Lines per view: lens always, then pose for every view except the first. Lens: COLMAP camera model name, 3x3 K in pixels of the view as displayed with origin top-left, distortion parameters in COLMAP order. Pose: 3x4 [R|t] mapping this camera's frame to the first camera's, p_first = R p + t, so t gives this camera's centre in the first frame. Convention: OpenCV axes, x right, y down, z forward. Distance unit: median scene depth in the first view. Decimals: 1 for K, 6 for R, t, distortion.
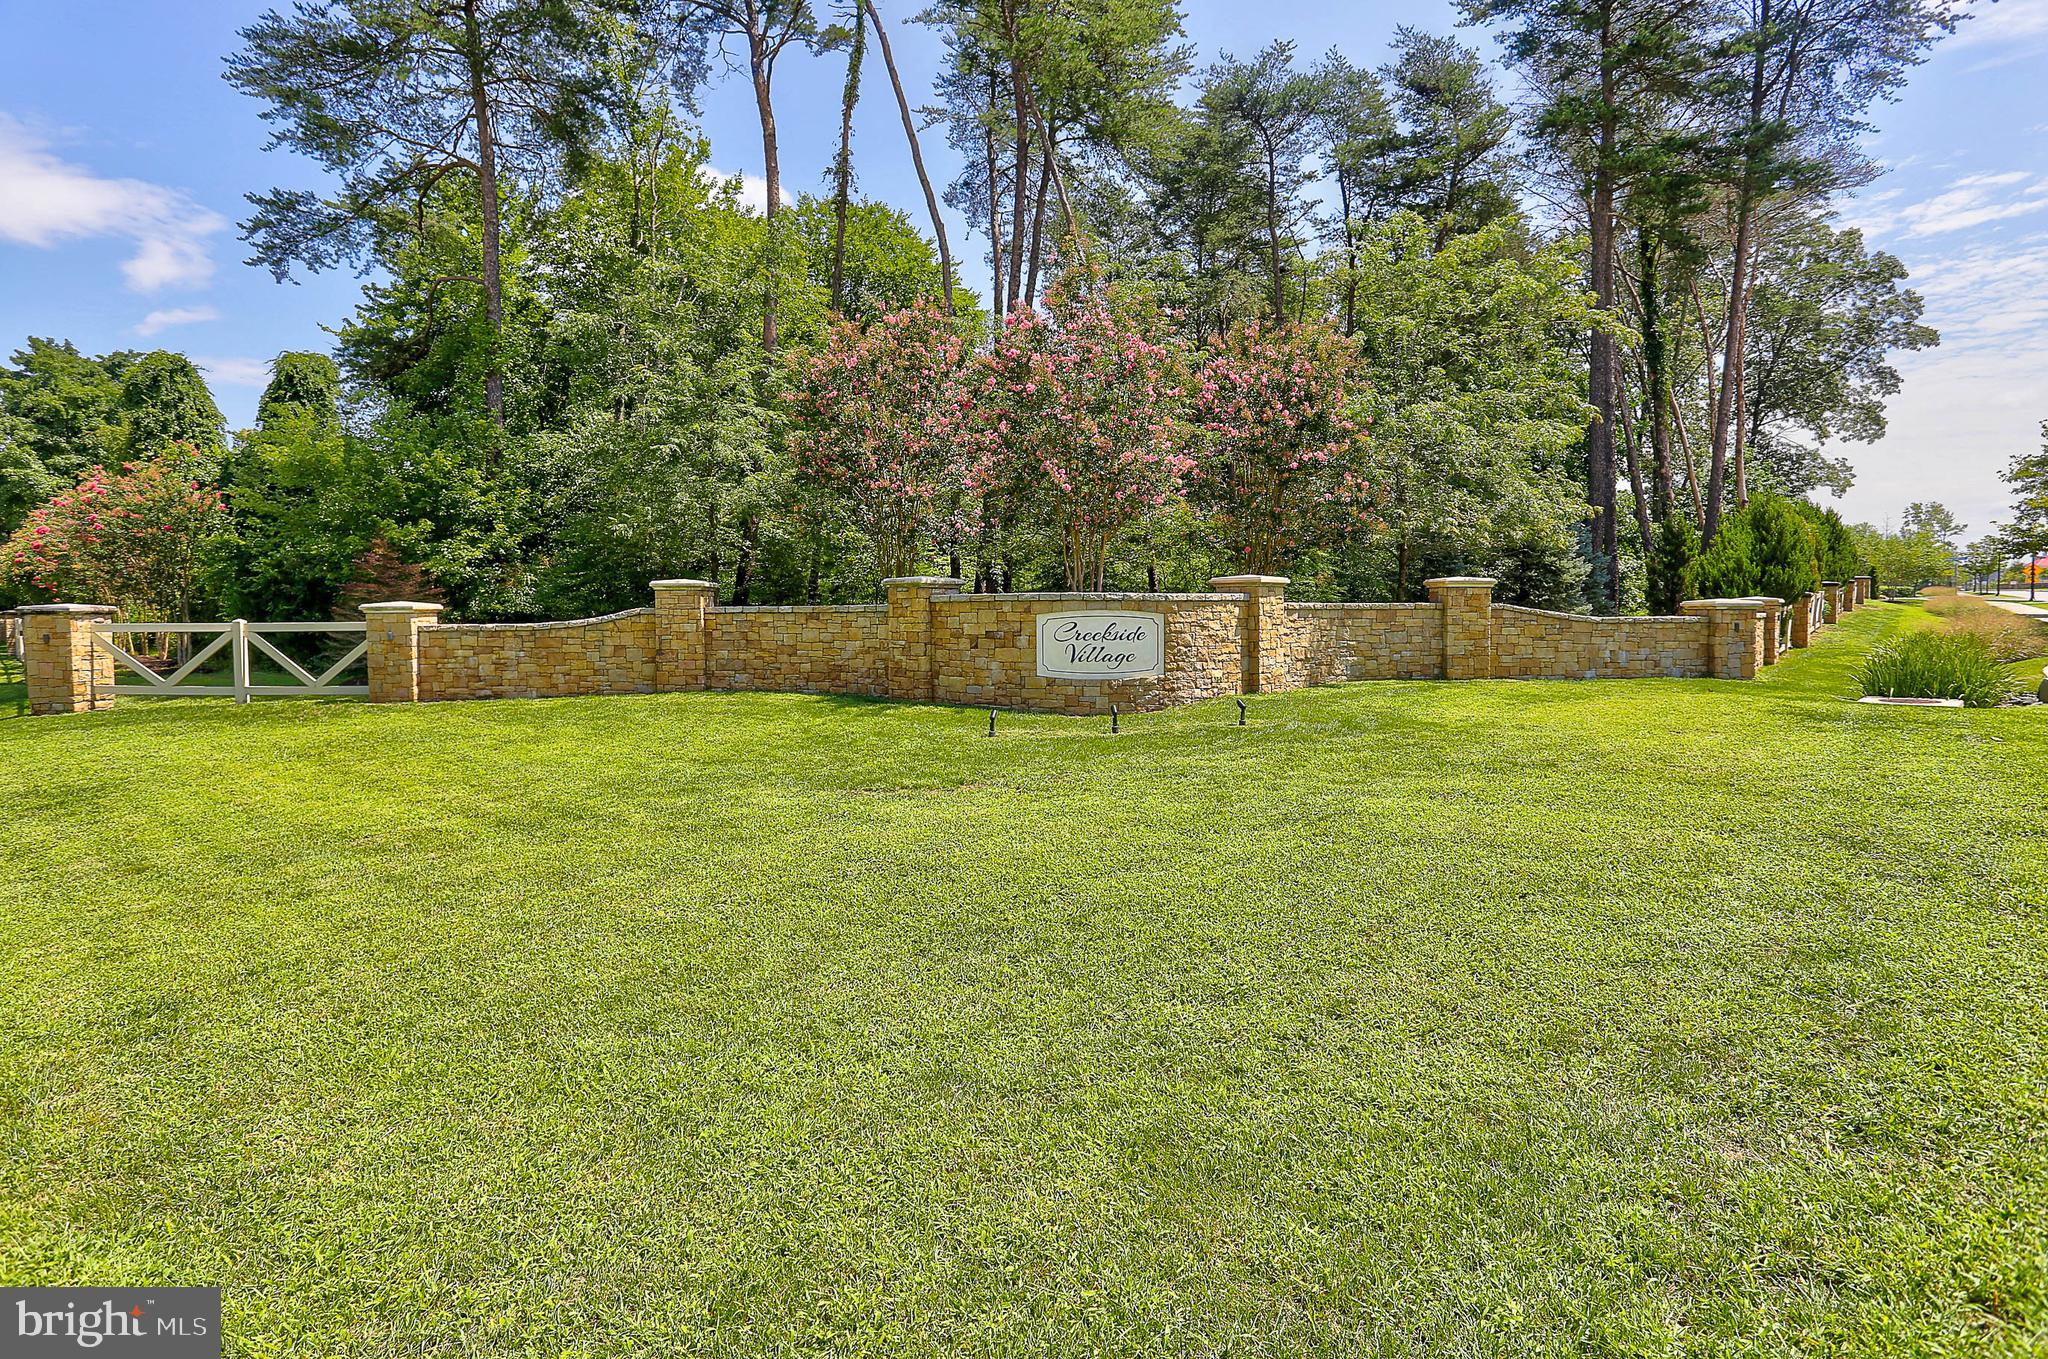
lens RADIAL K [[981.0, 0, 1035.1], [0, 981.0, 681.0], [0, 0, 1]] dist [0.000380, 0.002965]
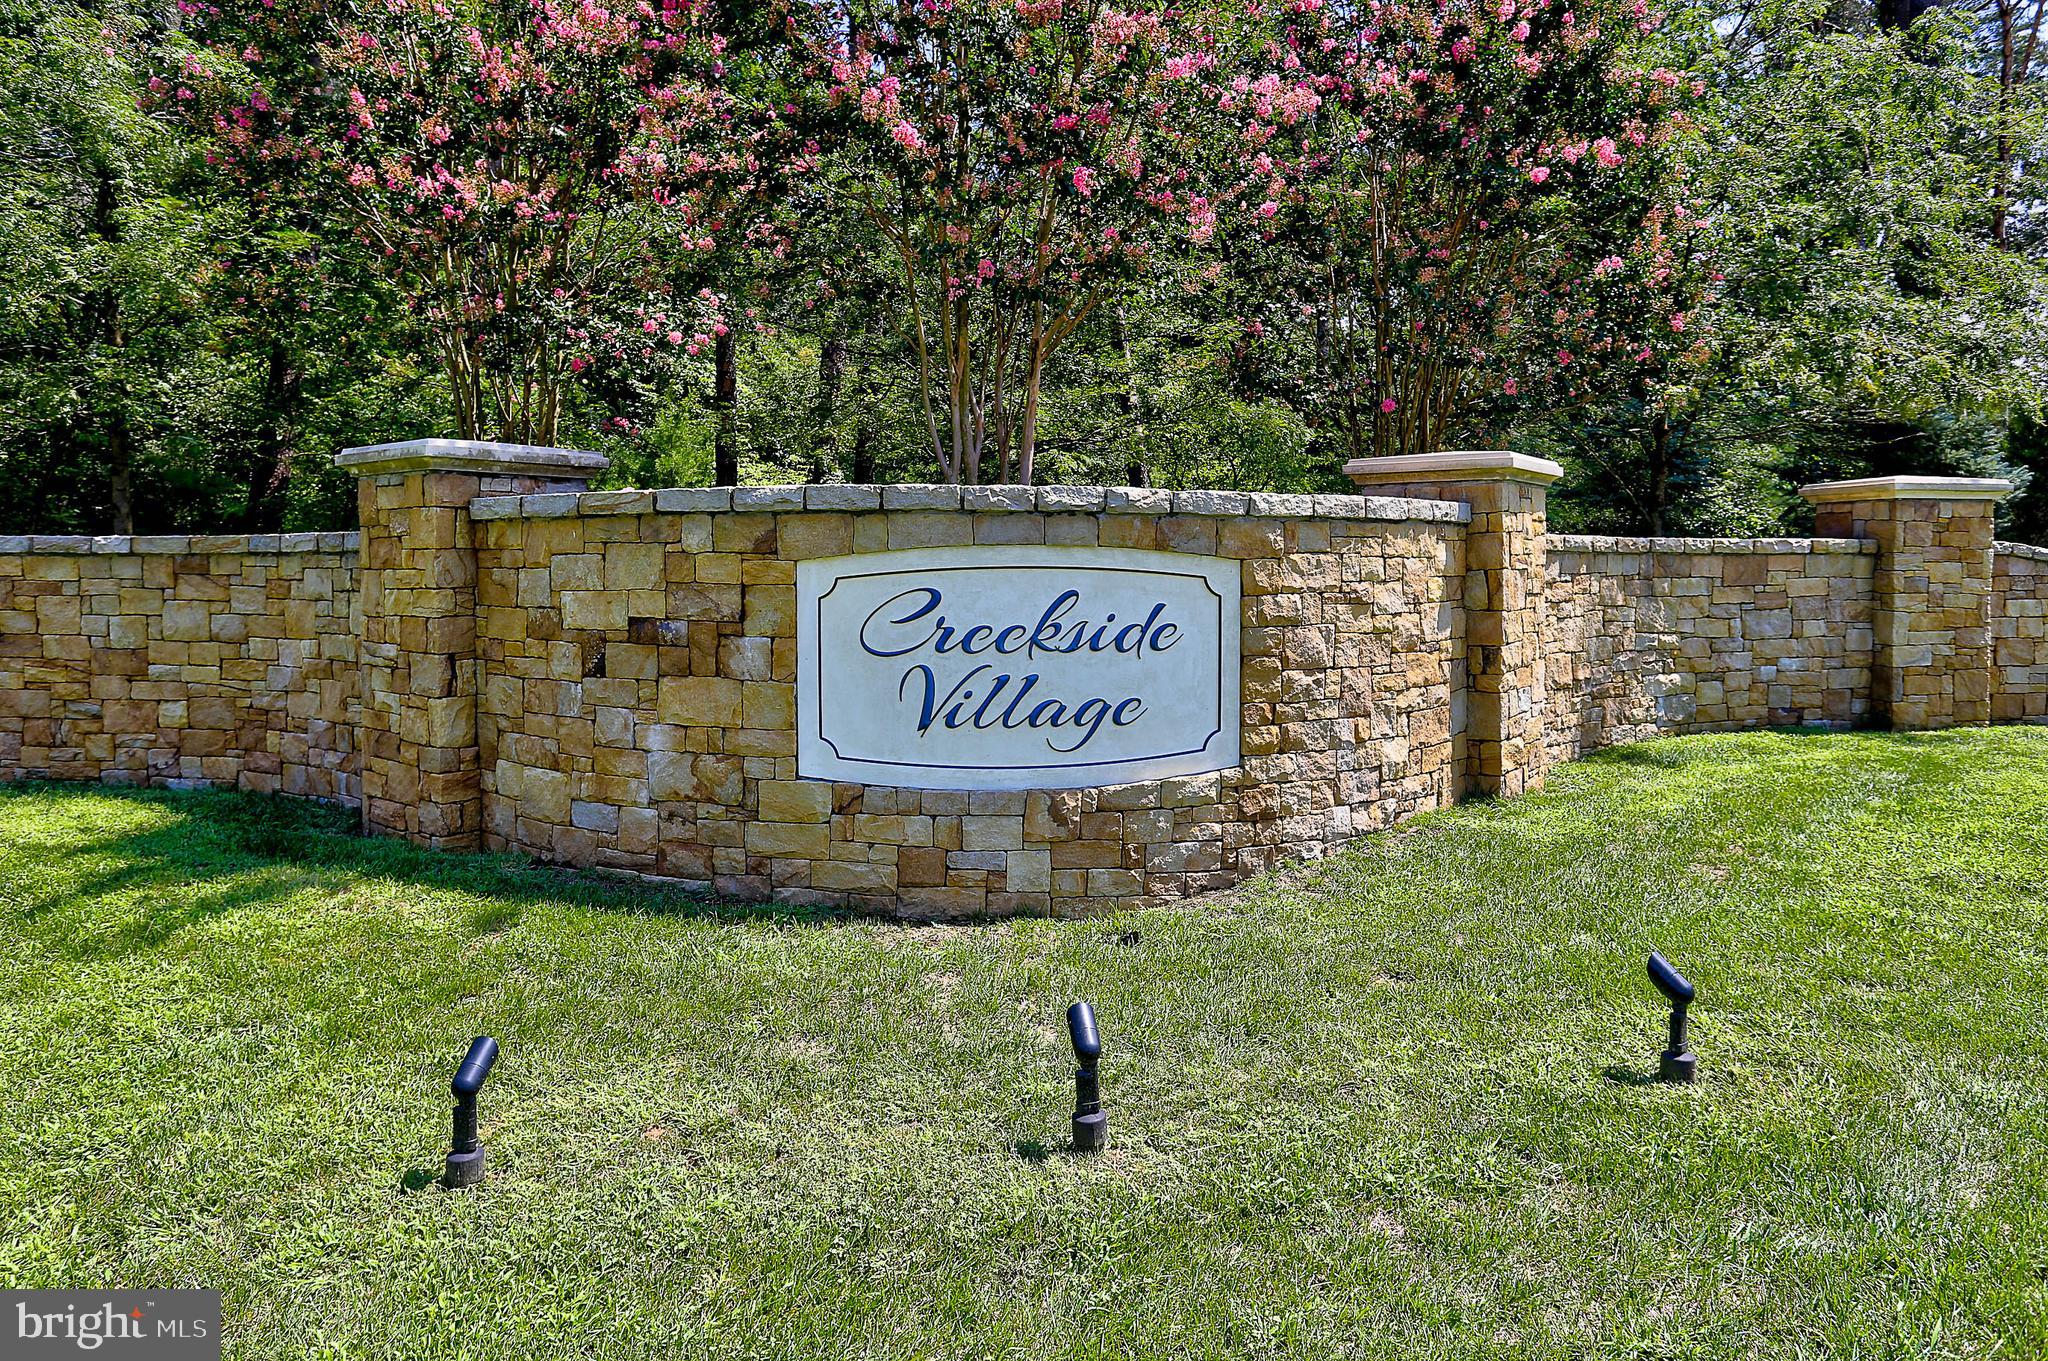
lens RADIAL K [[1313.1, 0, 1018.4], [0, 1313.1, 670.9], [0, 0, 1]] dist [0.002993, 0.001494]
pose [[0.998901, -0.000029, 0.046877, 0.045054], [-0.000502, 0.999936, 0.011311, -0.038508], [-0.046875, -0.011322, 0.998837, 0.589560]]
